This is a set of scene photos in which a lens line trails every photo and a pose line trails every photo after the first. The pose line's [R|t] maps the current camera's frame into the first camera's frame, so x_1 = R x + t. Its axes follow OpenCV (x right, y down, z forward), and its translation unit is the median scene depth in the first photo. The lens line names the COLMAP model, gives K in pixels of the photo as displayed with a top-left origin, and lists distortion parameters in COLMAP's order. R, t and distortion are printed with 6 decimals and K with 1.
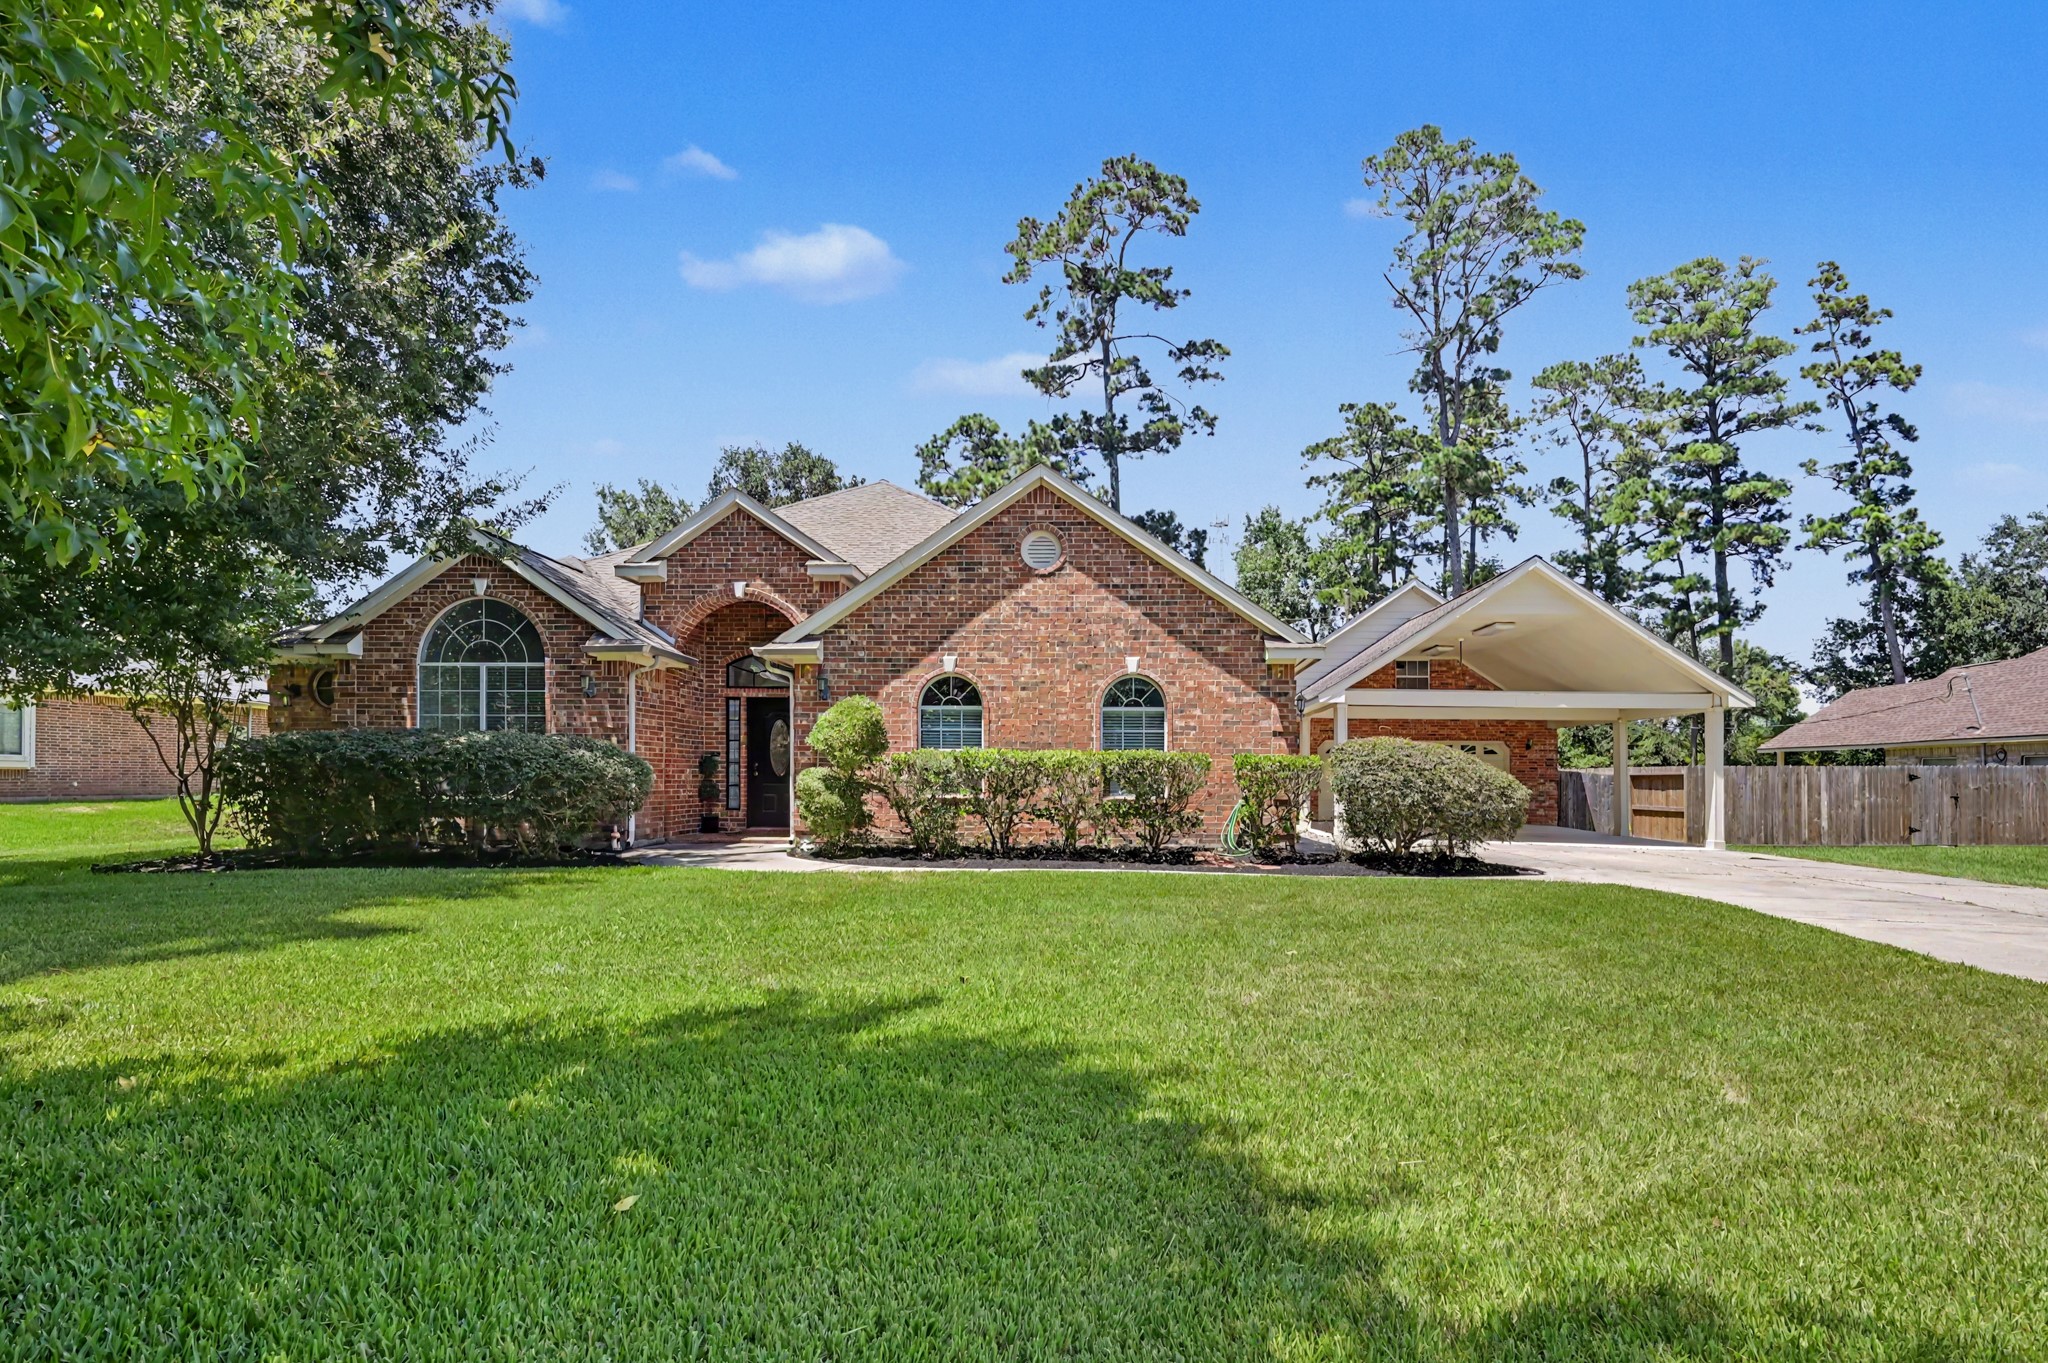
lens RADIAL K [[822.9, 0, 1024.0], [0, 822.9, 681.5], [0, 0, 1]] dist [0.000530, -0.000001]
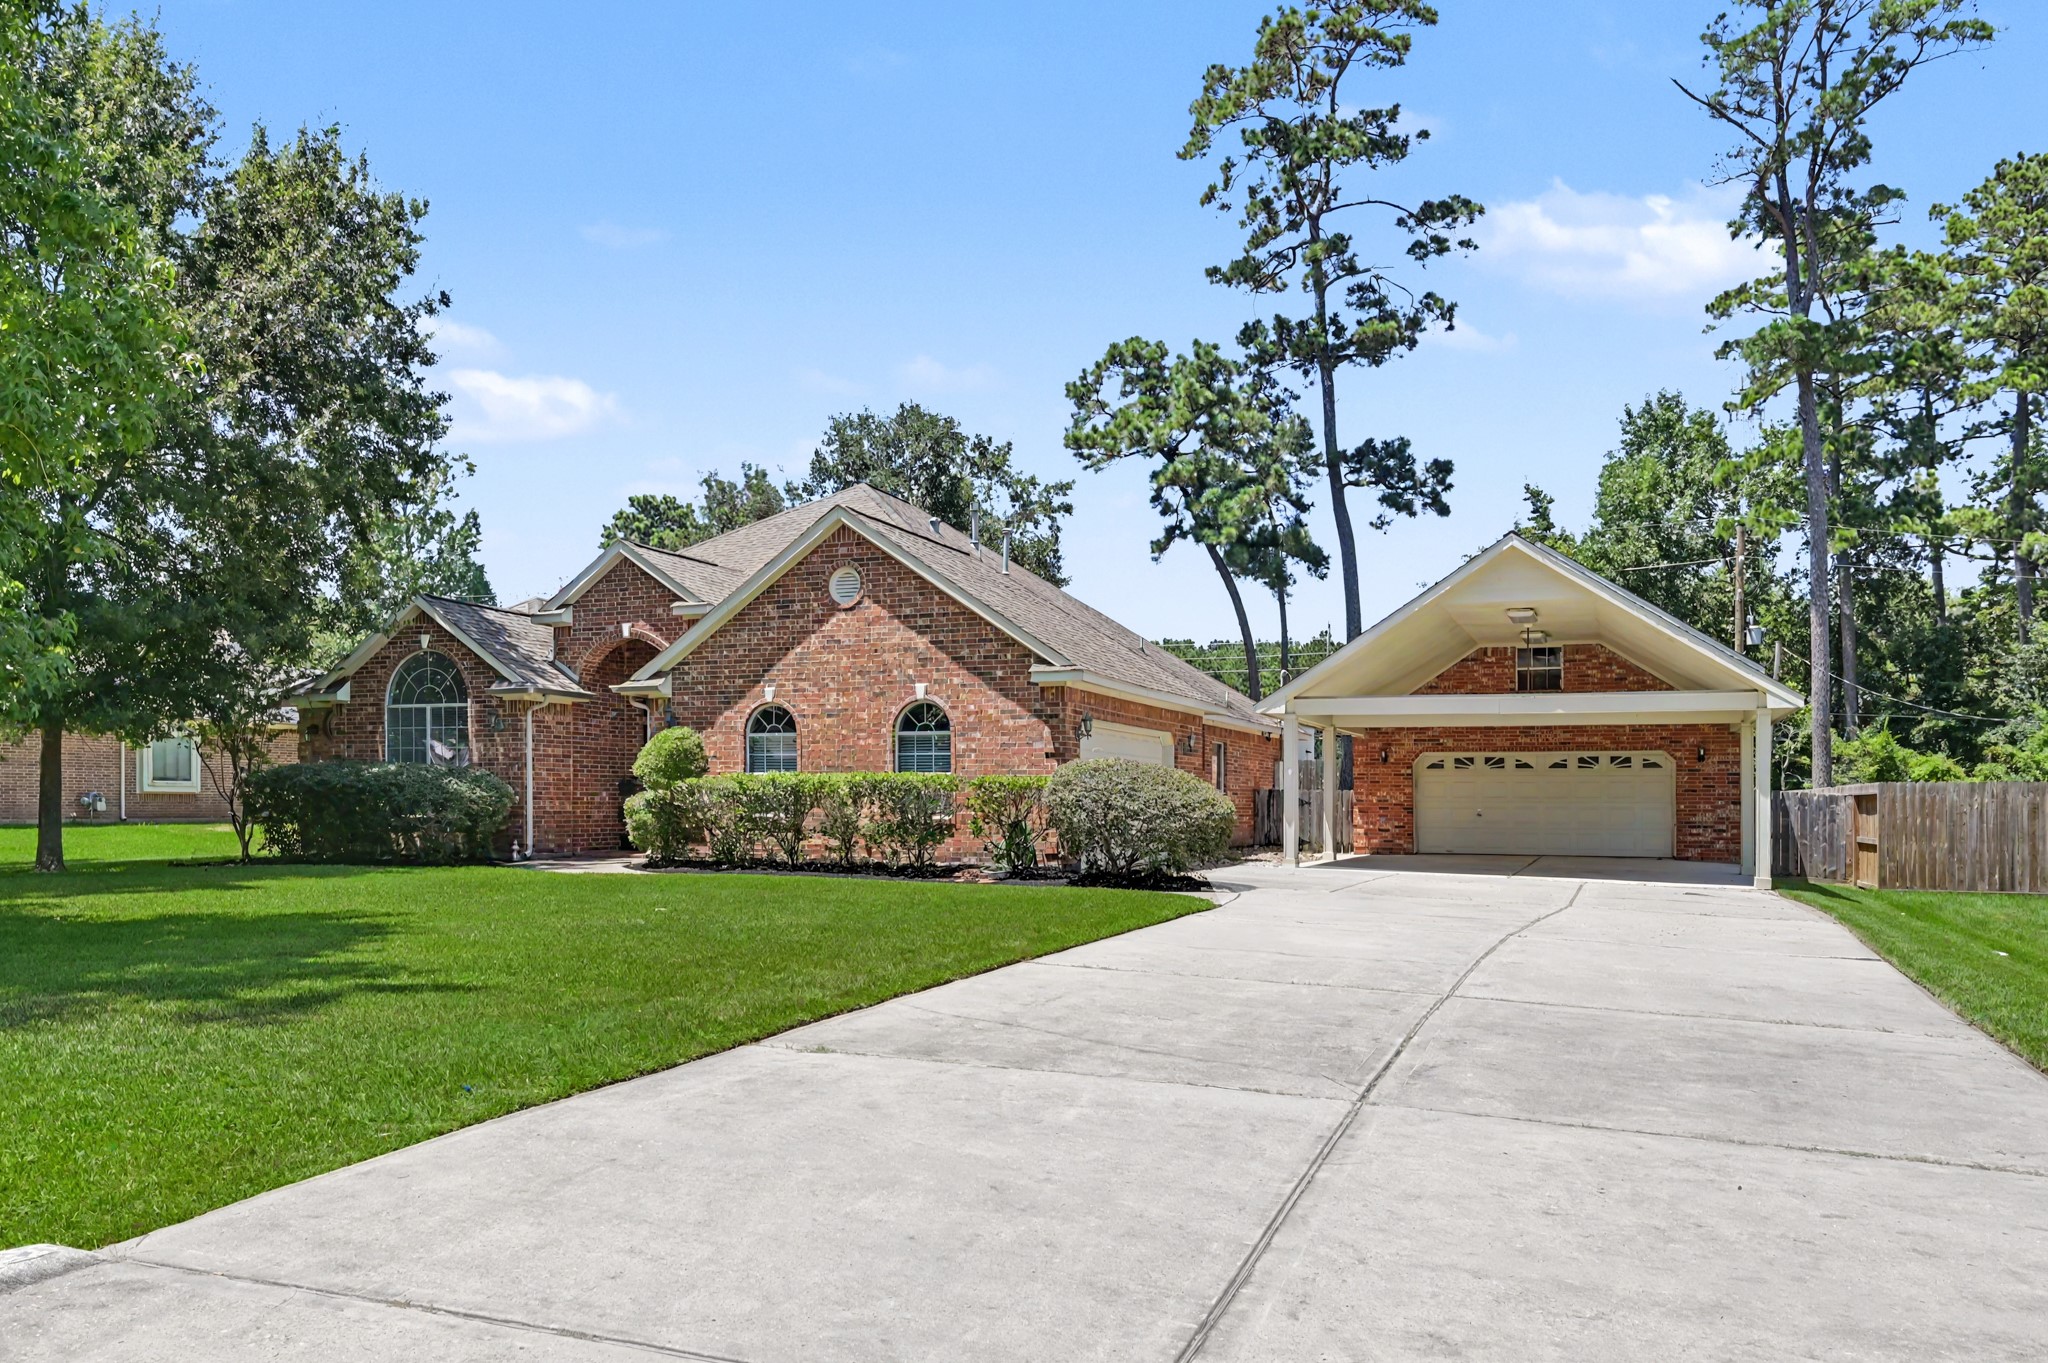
lens RADIAL K [[1153.4, 0, 1028.5], [0, 1153.4, 654.7], [0, 0, 1]] dist [0.000420, -0.000073]
pose [[0.955828, -0.038106, -0.291447, 0.676448], [0.034962, 0.999261, -0.015991, -0.037216], [0.291841, 0.005095, 0.956453, -0.360347]]
